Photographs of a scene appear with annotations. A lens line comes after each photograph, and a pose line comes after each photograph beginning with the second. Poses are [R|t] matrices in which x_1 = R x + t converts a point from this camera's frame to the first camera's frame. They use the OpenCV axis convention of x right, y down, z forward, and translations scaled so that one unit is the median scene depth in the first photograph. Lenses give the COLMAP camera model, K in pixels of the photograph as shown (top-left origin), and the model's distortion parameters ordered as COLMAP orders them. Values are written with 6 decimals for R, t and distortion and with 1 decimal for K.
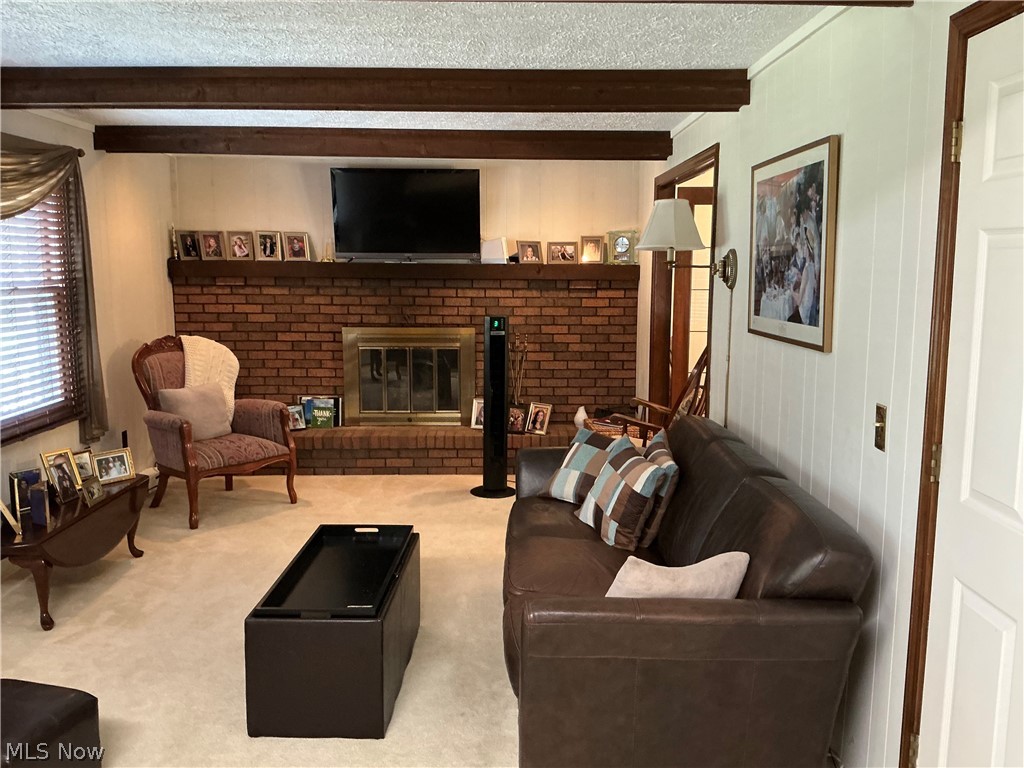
lens RADIAL K [[848.3, 0, 521.4], [0, 848.3, 385.9], [0, 0, 1]] dist [0.096196, -0.204024]
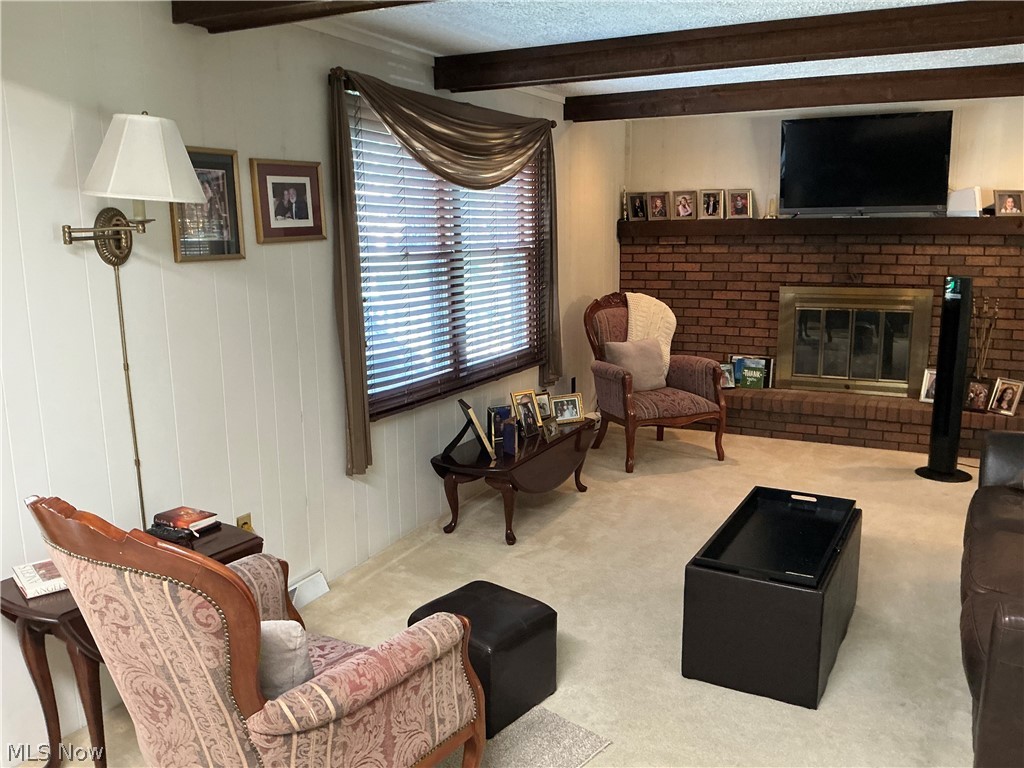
lens RADIAL K [[848.3, 0, 507.6], [0, 848.3, 391.3], [0, 0, 1]] dist [0.096196, -0.204024]
pose [[0.878328, 0.077285, -0.471771, -0.017642], [-0.050441, 0.996319, 0.069307, -0.002000], [0.475391, -0.037078, 0.878993, -0.010941]]
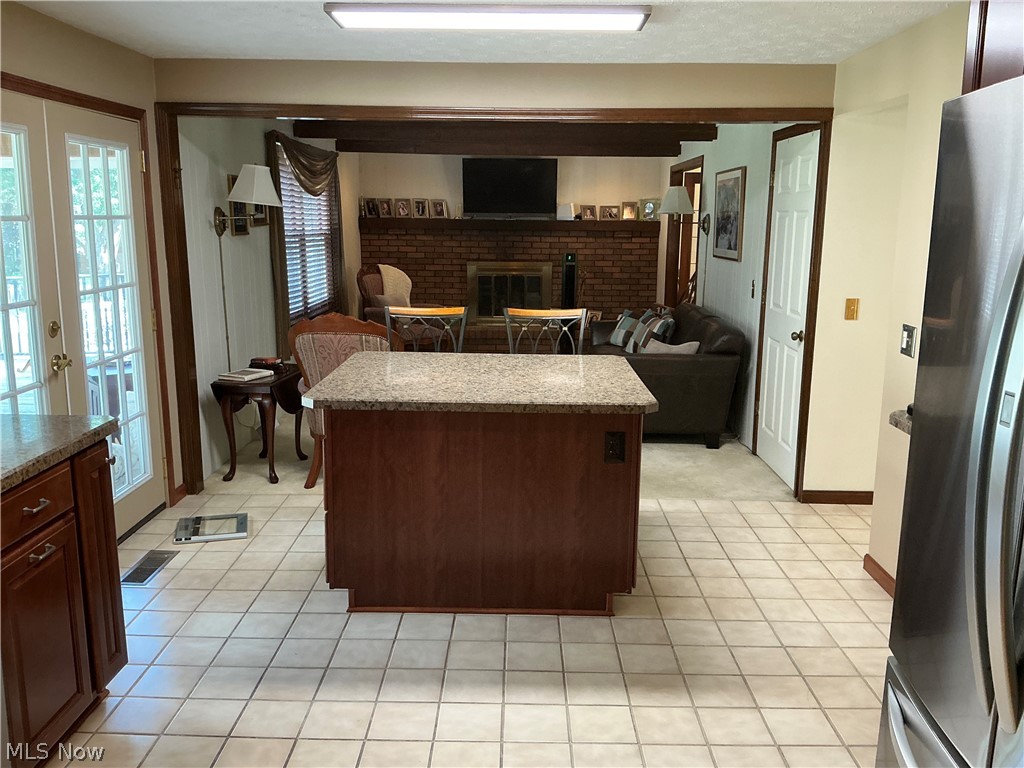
lens RADIAL K [[848.3, 0, 515.9], [0, 848.3, 386.5], [0, 0, 1]] dist [0.096196, -0.204024]
pose [[0.999449, 0.010116, -0.031614, -0.086959], [-0.008395, 0.998500, 0.054103, 0.092807], [0.032114, -0.053808, 0.998035, -0.696806]]
